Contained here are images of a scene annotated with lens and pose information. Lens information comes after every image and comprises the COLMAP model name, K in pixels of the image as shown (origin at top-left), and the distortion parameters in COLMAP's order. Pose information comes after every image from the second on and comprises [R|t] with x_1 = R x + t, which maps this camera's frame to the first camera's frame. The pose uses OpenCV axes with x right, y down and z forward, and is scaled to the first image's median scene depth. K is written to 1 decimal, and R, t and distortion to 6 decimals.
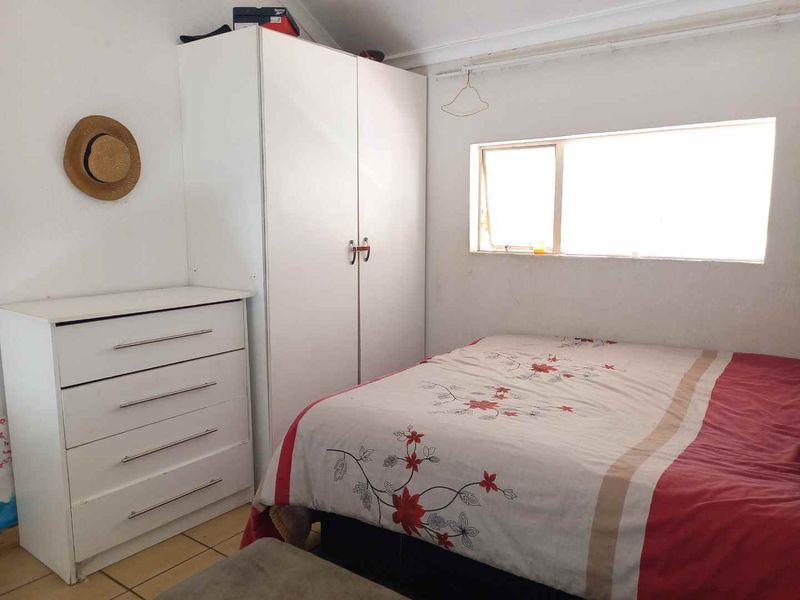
lens RADIAL K [[598.2, 0, 400.0], [0, 598.2, 300.0], [0, 0, 1]] dist [0.001161, -0.001259]
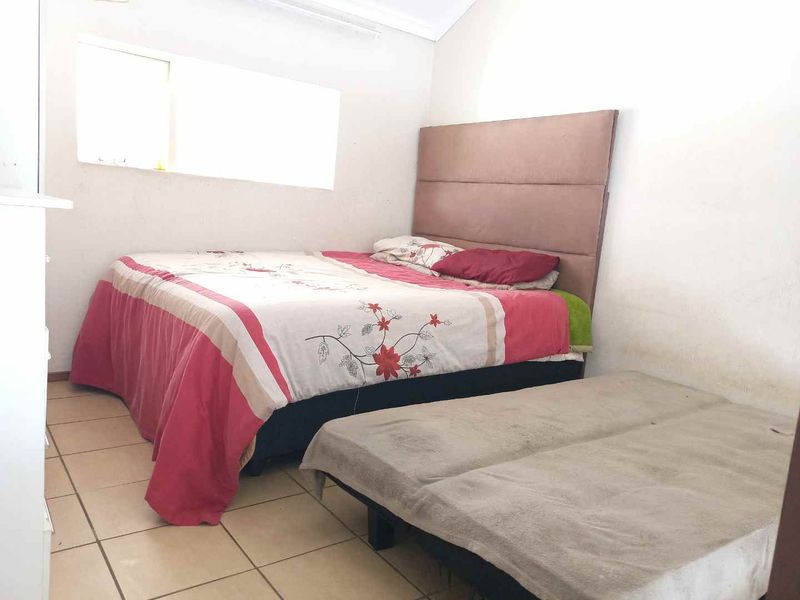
lens RADIAL K [[598.2, 0, 400.0], [0, 598.2, 300.0], [0, 0, 1]] dist [0.001161, -0.001259]
pose [[0.274897, -0.112370, 0.954885, -1.189515], [0.038259, 0.993639, 0.105916, 0.088915], [-0.960712, 0.007417, 0.277448, 0.625778]]
